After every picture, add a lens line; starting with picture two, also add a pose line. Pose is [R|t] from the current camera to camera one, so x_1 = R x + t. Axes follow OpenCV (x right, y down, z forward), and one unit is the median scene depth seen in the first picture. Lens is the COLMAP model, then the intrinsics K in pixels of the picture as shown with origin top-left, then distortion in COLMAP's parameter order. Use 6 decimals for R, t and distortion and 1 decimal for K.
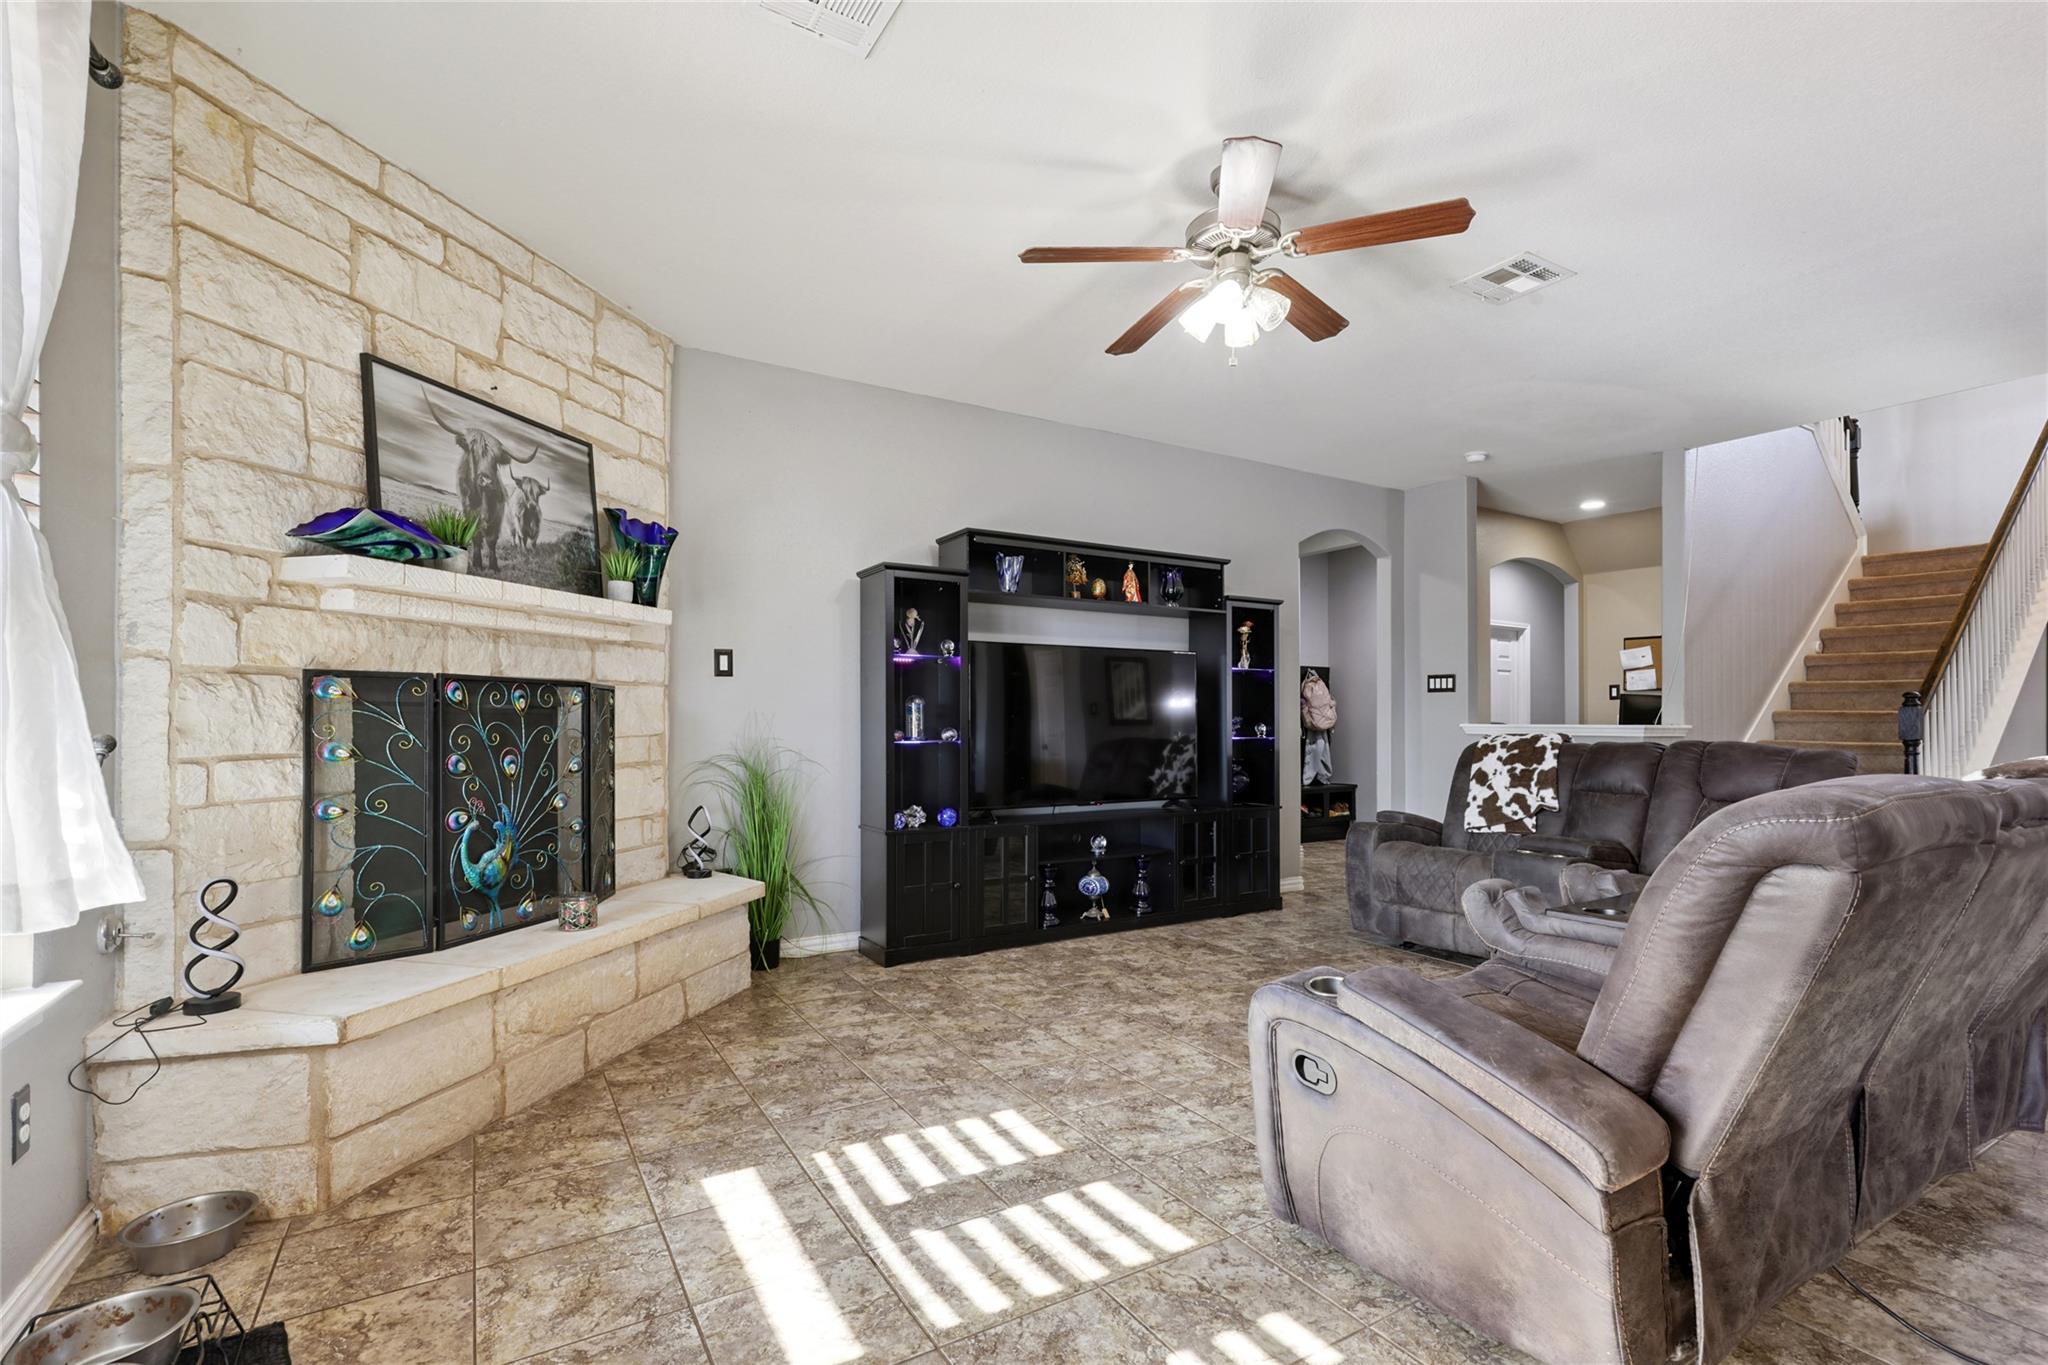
lens RADIAL K [[930.0, 0, 1032.5], [0, 930.0, 714.7], [0, 0, 1]] dist [-0.003449, -0.000736]
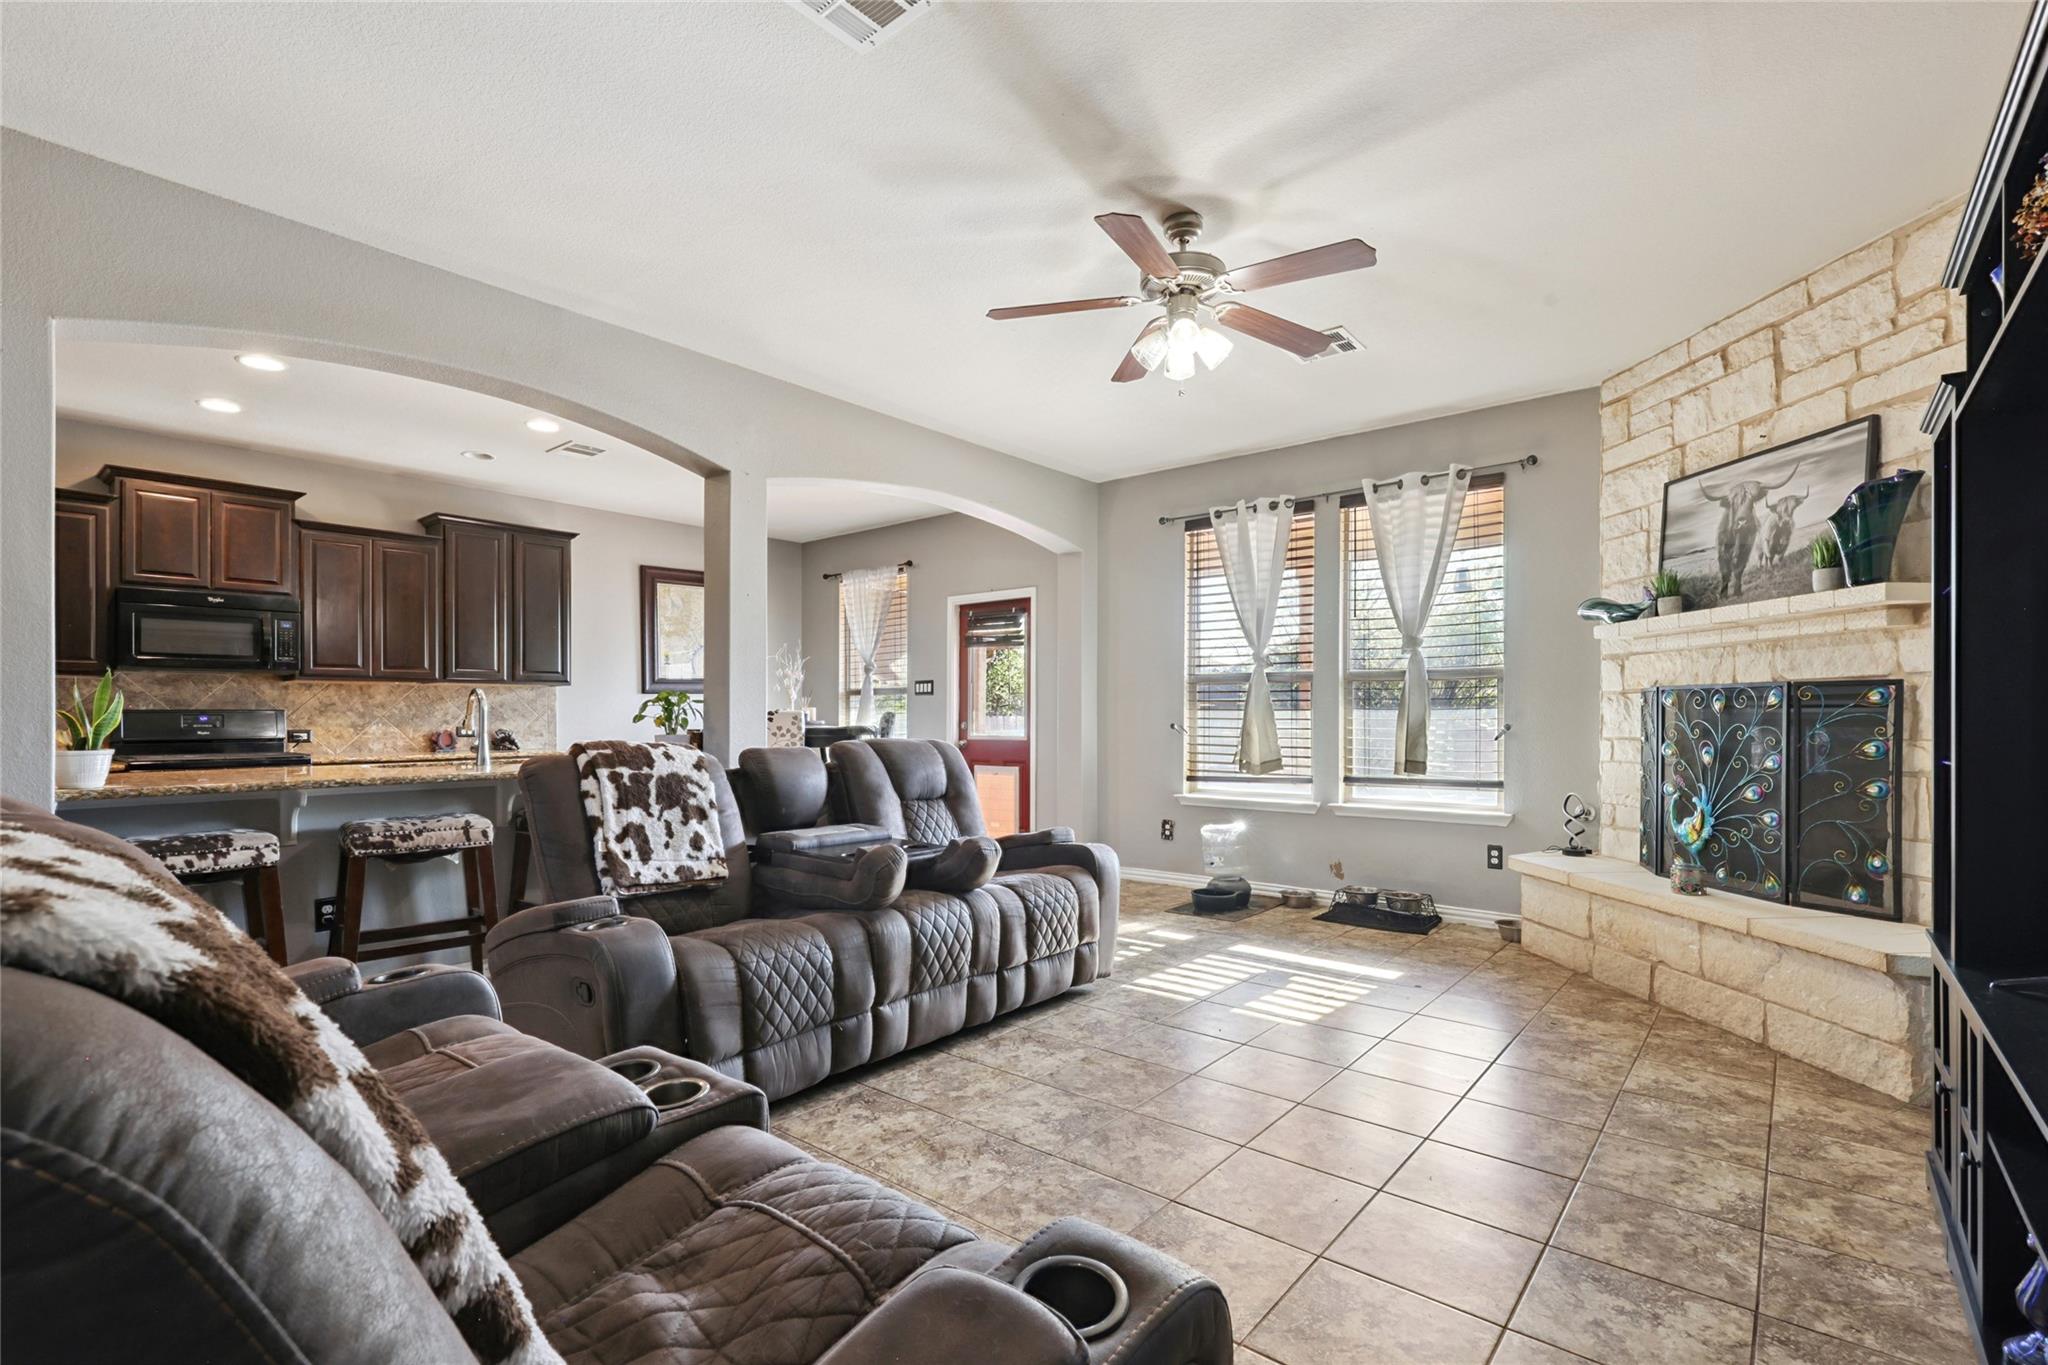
lens RADIAL K [[930.0, 0, 1032.5], [0, 930.0, 714.7], [0, 0, 1]] dist [-0.003449, -0.000736]
pose [[-0.944523, 0.000159, -0.328445, 0.687262], [0.002632, 0.999971, -0.007085, 0.006515], [0.328435, -0.007556, -0.944496, 1.826513]]
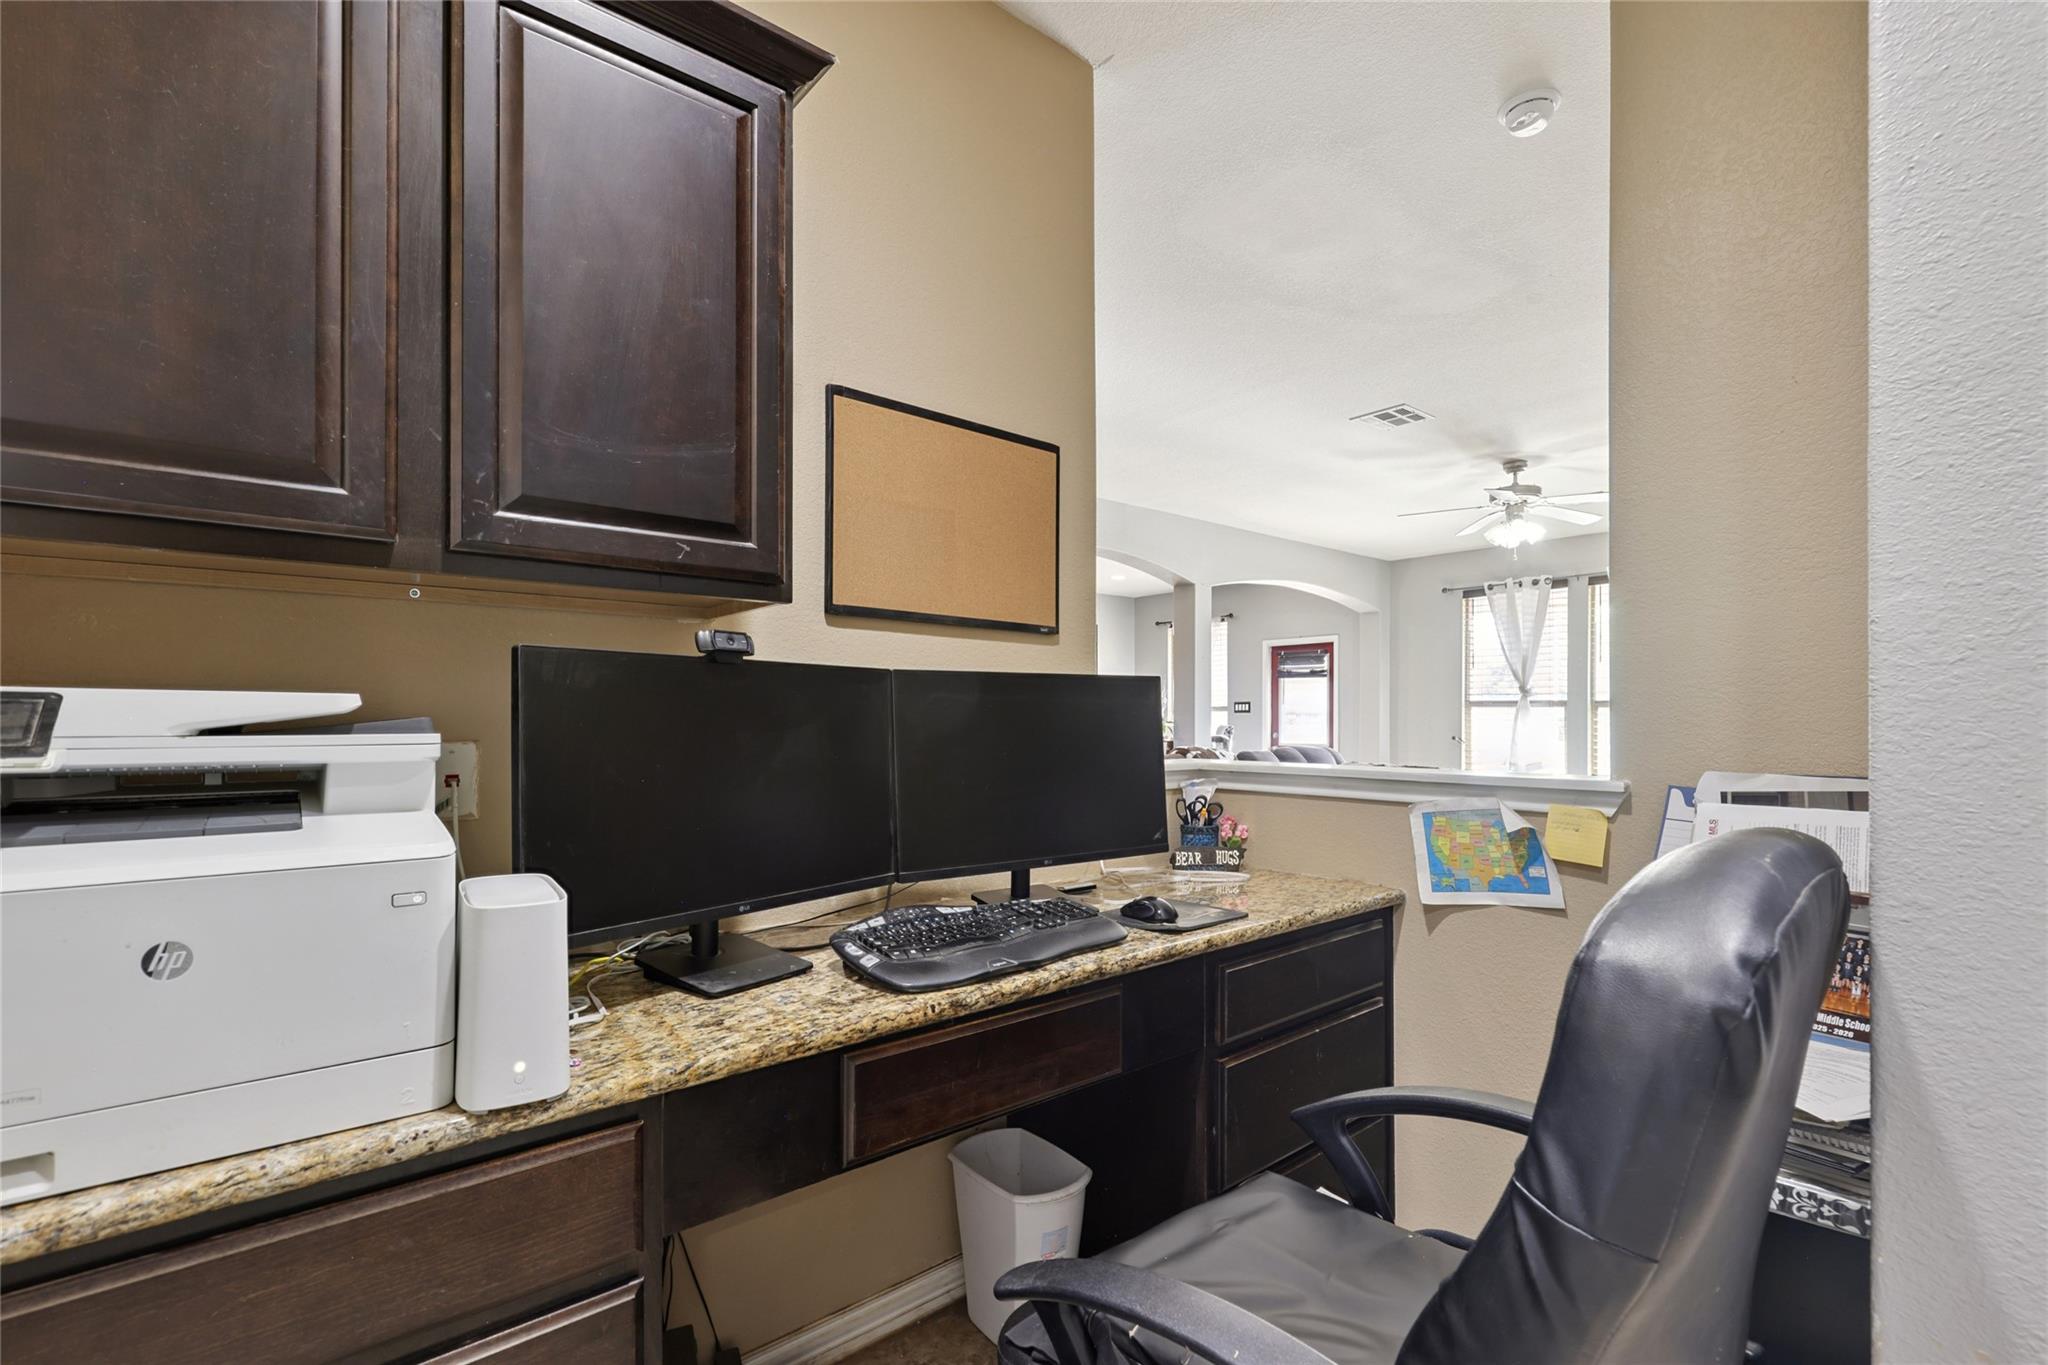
lens RADIAL K [[930.0, 0, 1032.5], [0, 930.0, 714.7], [0, 0, 1]] dist [-0.003449, -0.000736]
pose [[-0.987482, -0.000946, -0.157731, 1.427218], [0.000538, 0.999956, -0.009367, -0.027298], [0.157733, -0.009335, -0.987438, 2.582438]]
